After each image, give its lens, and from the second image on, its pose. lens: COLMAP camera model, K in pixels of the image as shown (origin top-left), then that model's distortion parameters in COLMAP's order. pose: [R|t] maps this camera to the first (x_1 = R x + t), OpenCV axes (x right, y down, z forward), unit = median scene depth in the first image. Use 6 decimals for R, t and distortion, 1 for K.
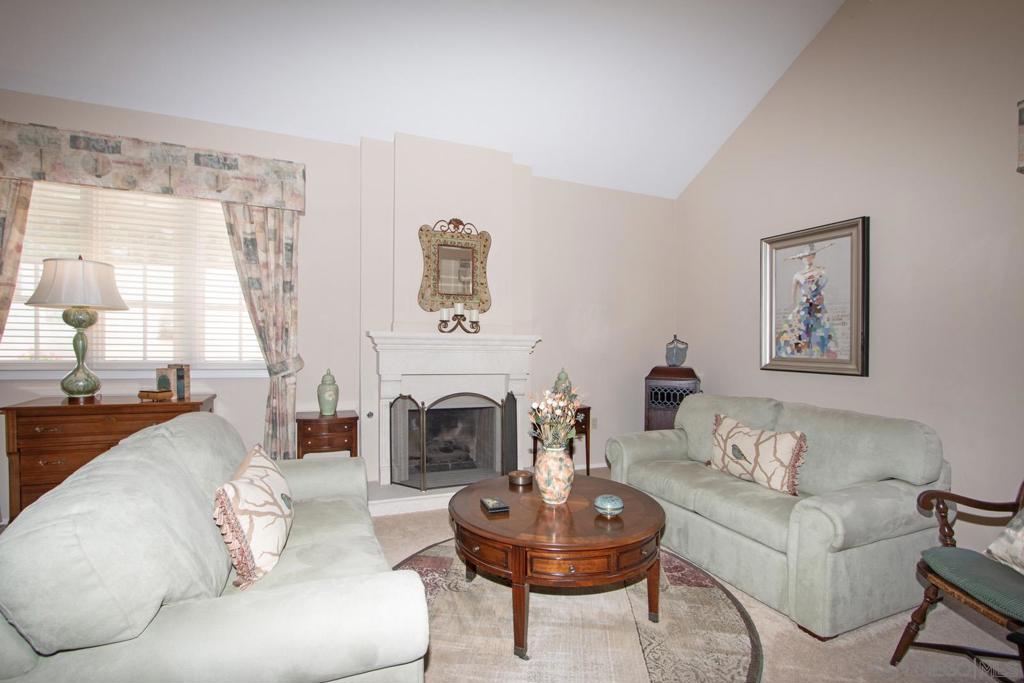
lens RADIAL K [[473.7, 0, 518.6], [0, 473.7, 322.9], [0, 0, 1]] dist [-0.004473, 0.000511]
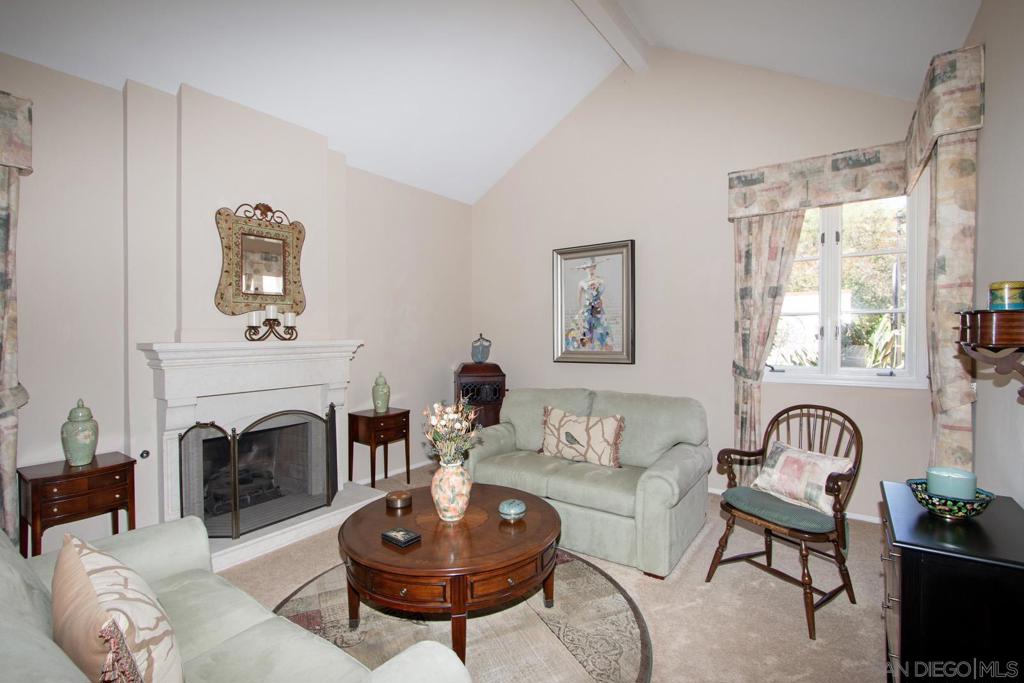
lens RADIAL K [[468.3, 0, 505.6], [0, 468.3, 318.1], [0, 0, 1]] dist [-0.008940, 0.000120]
pose [[0.859922, -0.011115, 0.510304, -0.206717], [0.005765, 0.999911, 0.012066, -0.028391], [-0.510392, -0.007434, 0.859909, 0.080733]]
